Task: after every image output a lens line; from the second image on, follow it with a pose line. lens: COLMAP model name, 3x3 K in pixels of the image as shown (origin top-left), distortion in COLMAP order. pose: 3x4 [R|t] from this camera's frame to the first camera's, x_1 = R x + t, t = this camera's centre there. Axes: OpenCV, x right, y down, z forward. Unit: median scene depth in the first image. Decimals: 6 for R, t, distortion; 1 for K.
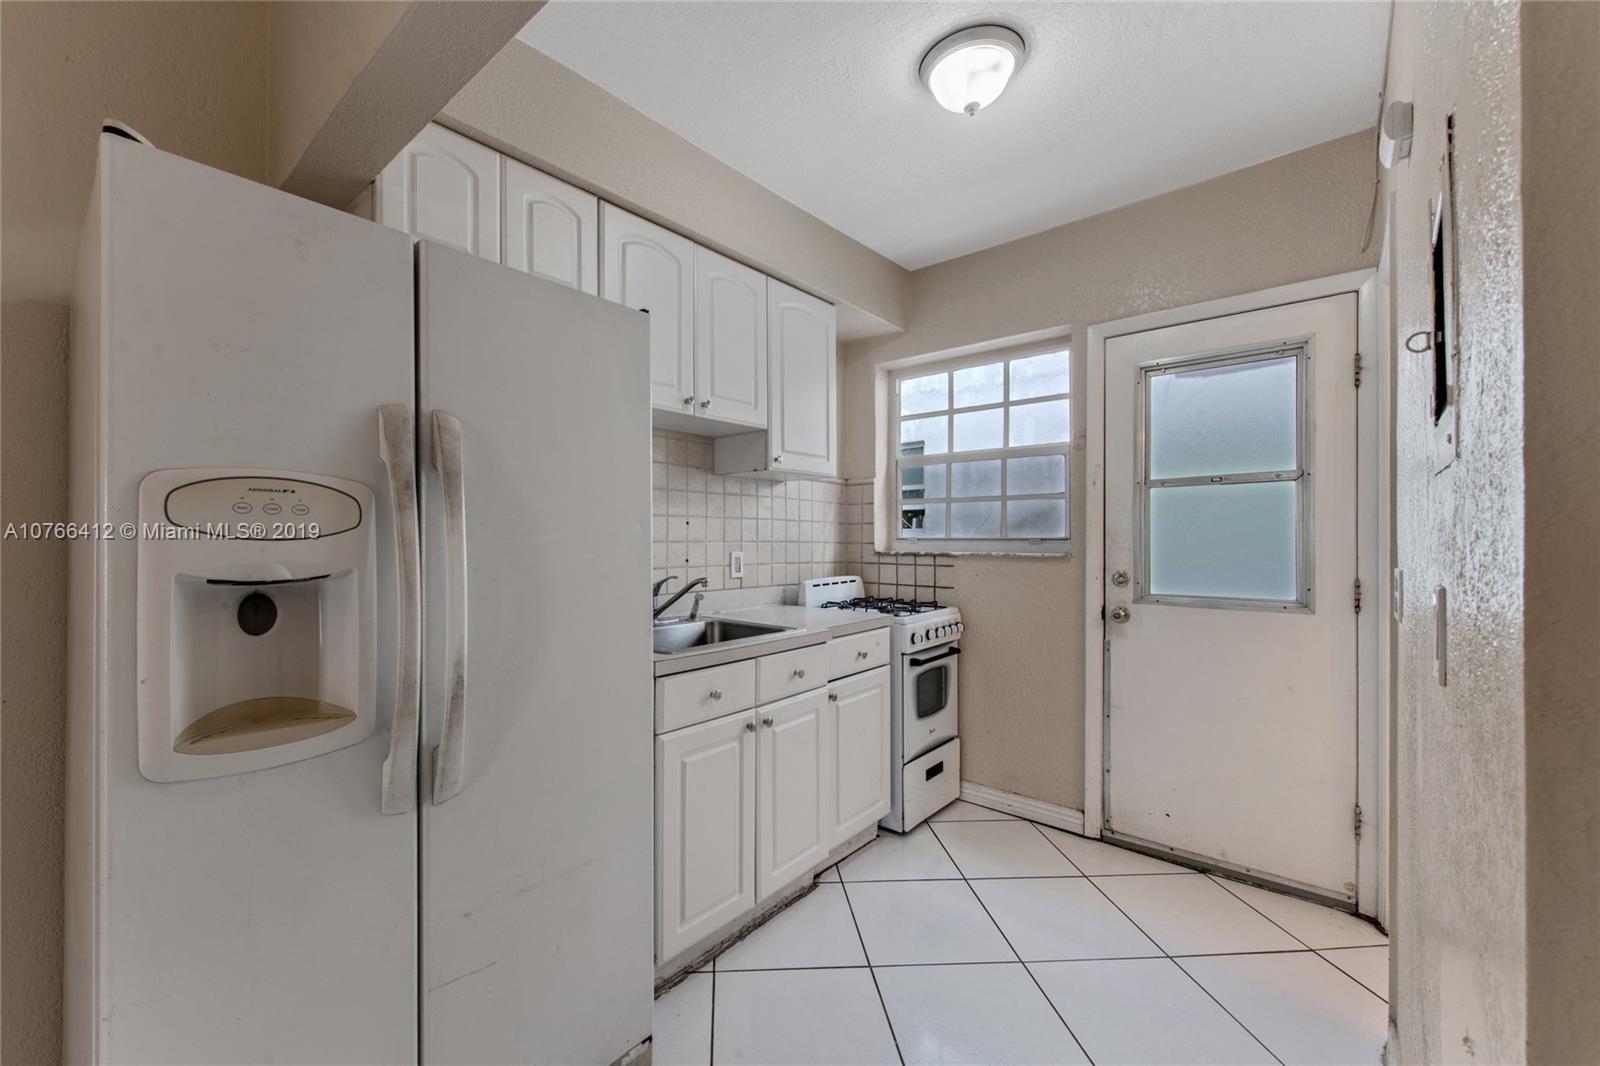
lens RADIAL K [[658.2, 0, 771.2], [0, 658.2, 533.2], [0, 0, 1]] dist [-0.002530, -0.000270]
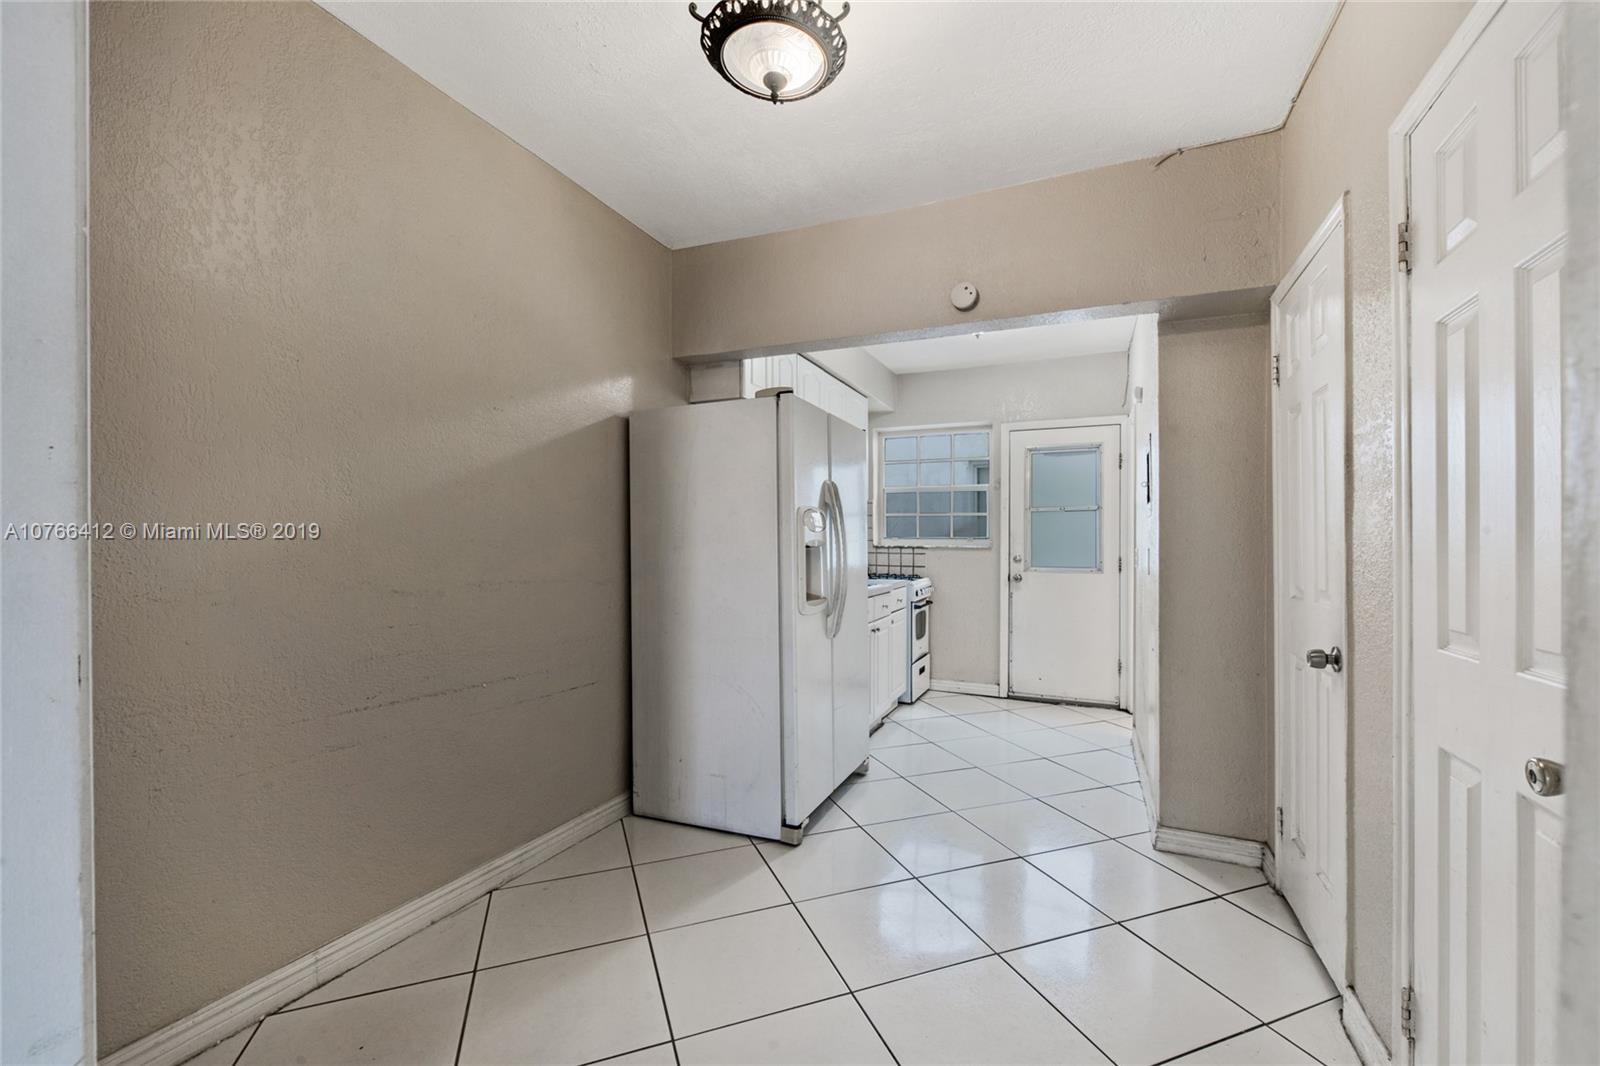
lens RADIAL K [[641.1, 0, 831.7], [0, 641.1, 530.2], [0, 0, 1]] dist [-0.000686, 0.000141]
pose [[0.950099, 0.009474, 0.311805, -0.545125], [-0.007487, 0.999943, -0.007569, 0.003779], [-0.311859, 0.004857, 0.950116, -0.579637]]
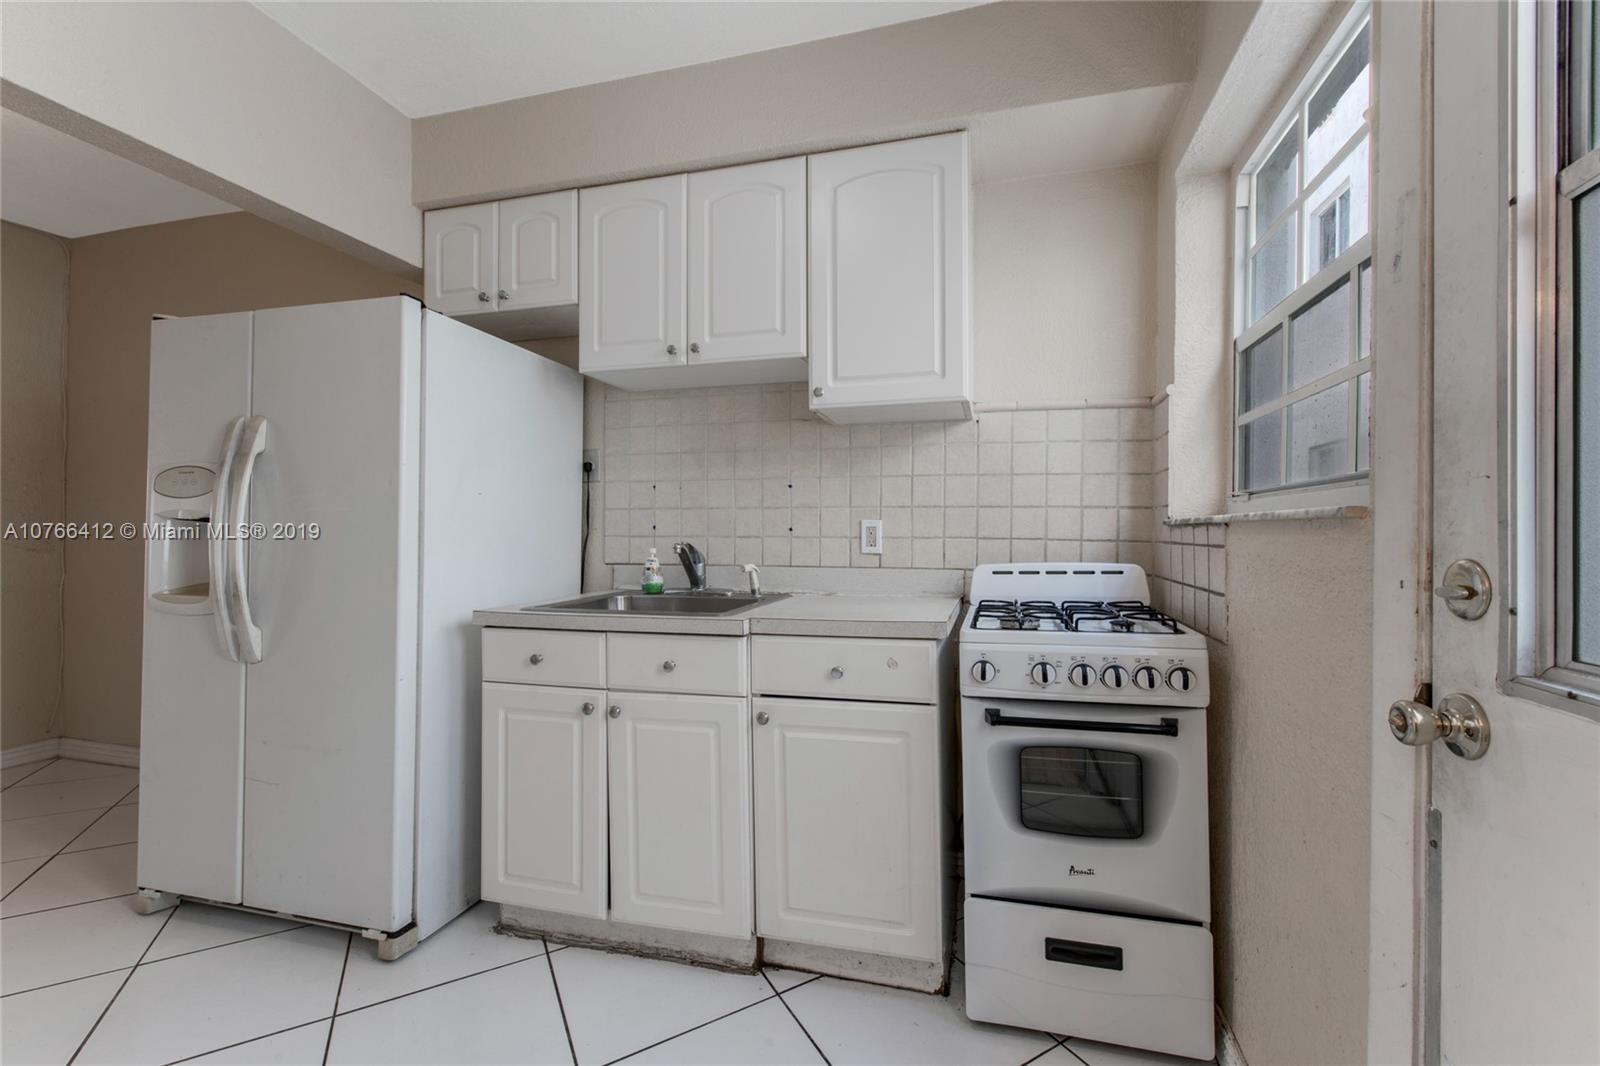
lens RADIAL K [[641.1, 0, 831.7], [0, 641.1, 530.2], [0, 0, 1]] dist [-0.000686, 0.000141]
pose [[0.453151, -0.006275, -0.891412, 0.630746], [0.007315, 0.999968, -0.003321, 0.044340], [0.891404, -0.005015, 0.453183, 0.648282]]
